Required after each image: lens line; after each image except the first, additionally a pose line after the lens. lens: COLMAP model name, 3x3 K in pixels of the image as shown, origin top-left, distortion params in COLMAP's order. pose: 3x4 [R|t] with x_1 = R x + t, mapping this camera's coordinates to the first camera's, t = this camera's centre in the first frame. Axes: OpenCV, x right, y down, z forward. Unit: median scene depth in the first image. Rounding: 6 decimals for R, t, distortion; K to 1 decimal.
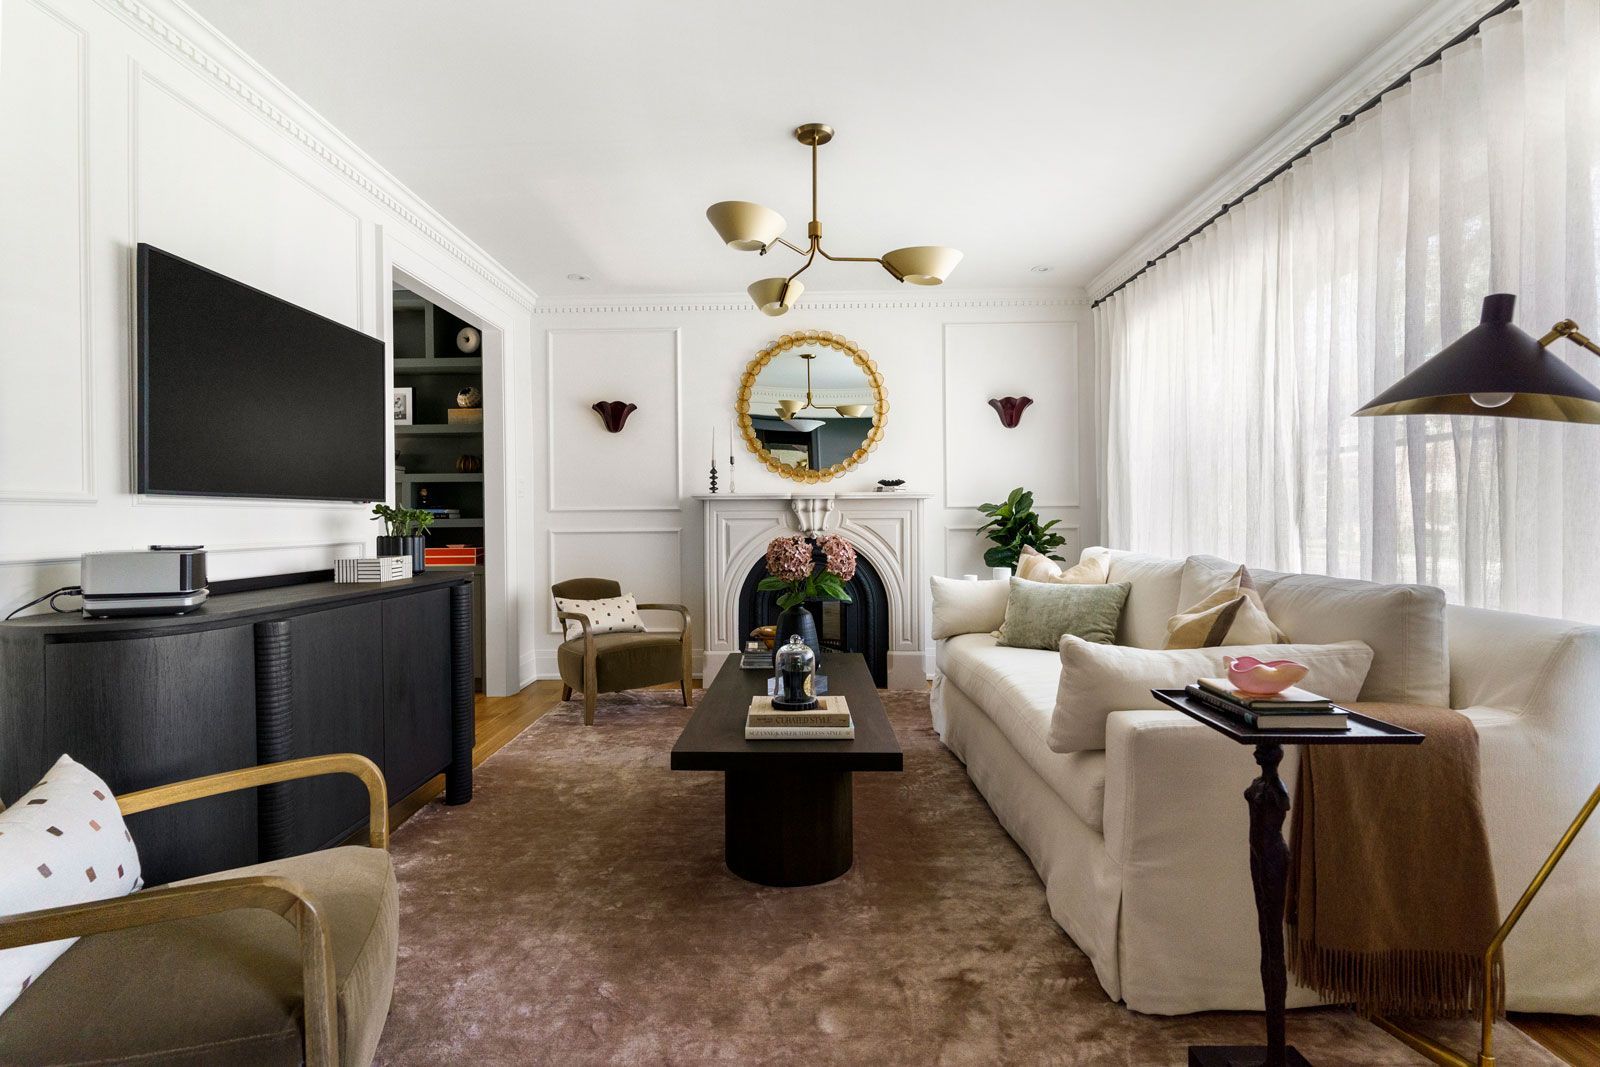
lens RADIAL K [[809.4, 0, 784.0], [0, 809.4, 510.5], [0, 0, 1]] dist [-0.000950, 0.000104]
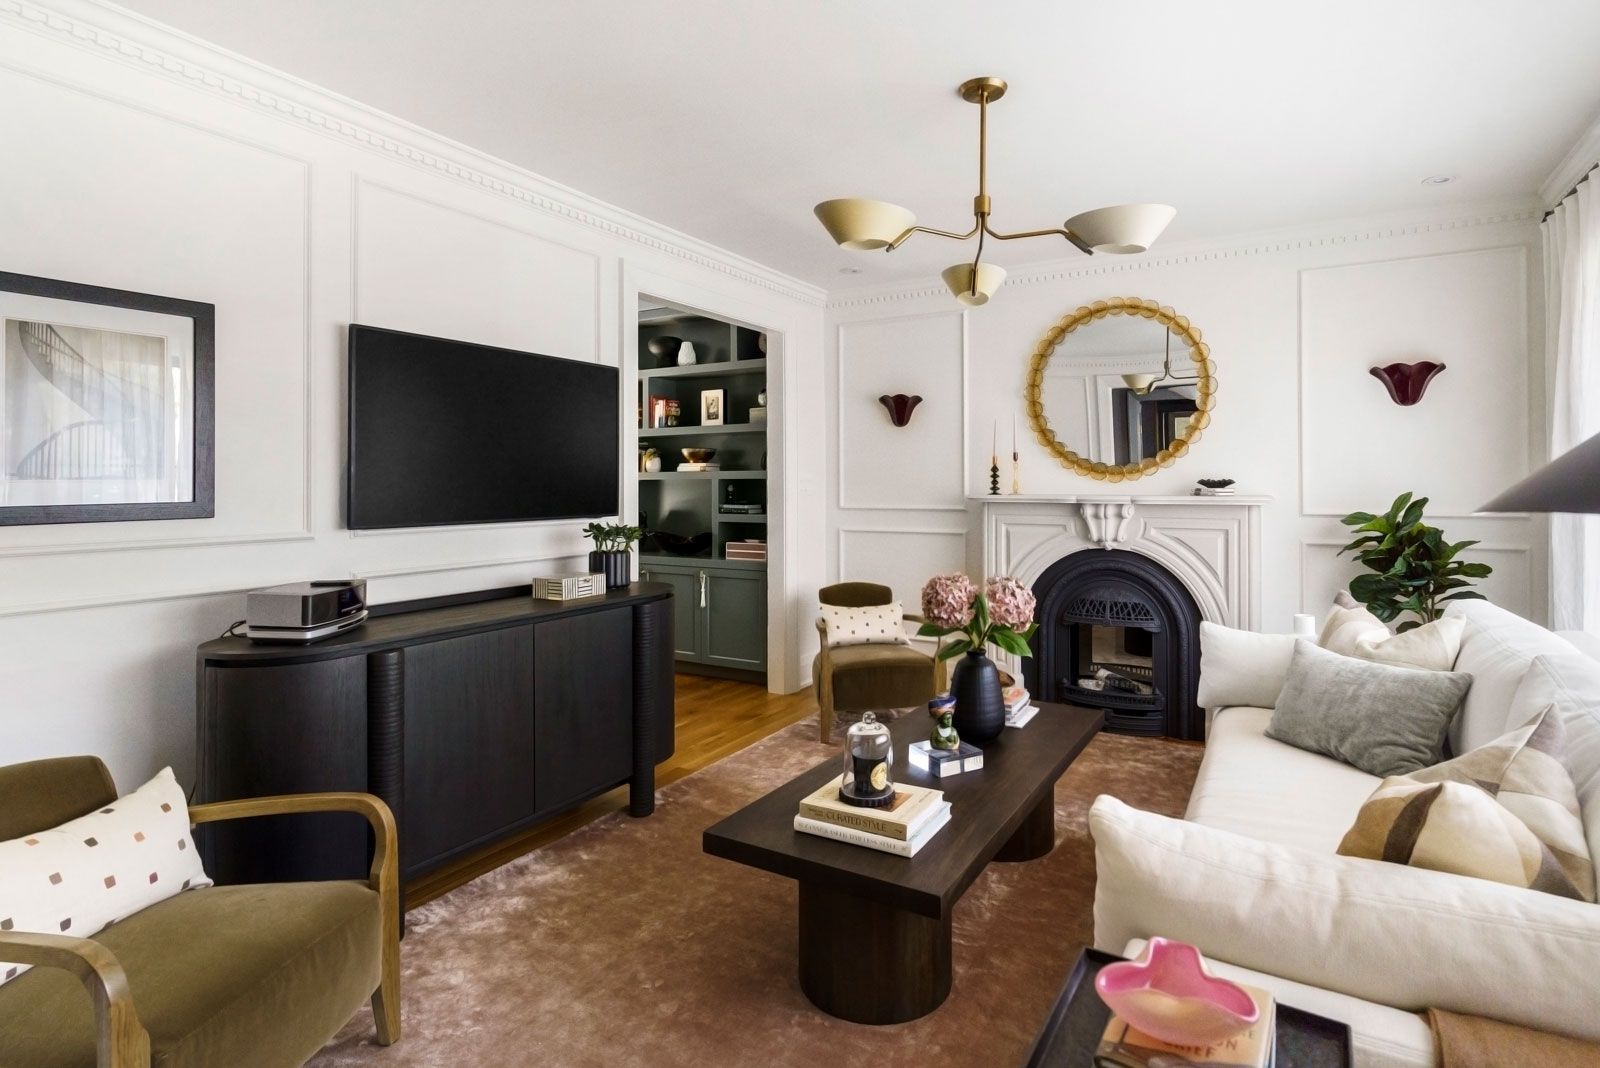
lens RADIAL K [[833.4, 0, 805.0], [0, 833.4, 473.7], [0, 0, 1]] dist [0.002119, 0.000534]
pose [[0.875685, -0.001362, -0.482881, 0.180524], [0.001288, 0.999999, -0.000486, -0.044968], [0.482881, -0.000196, 0.875686, 0.103591]]
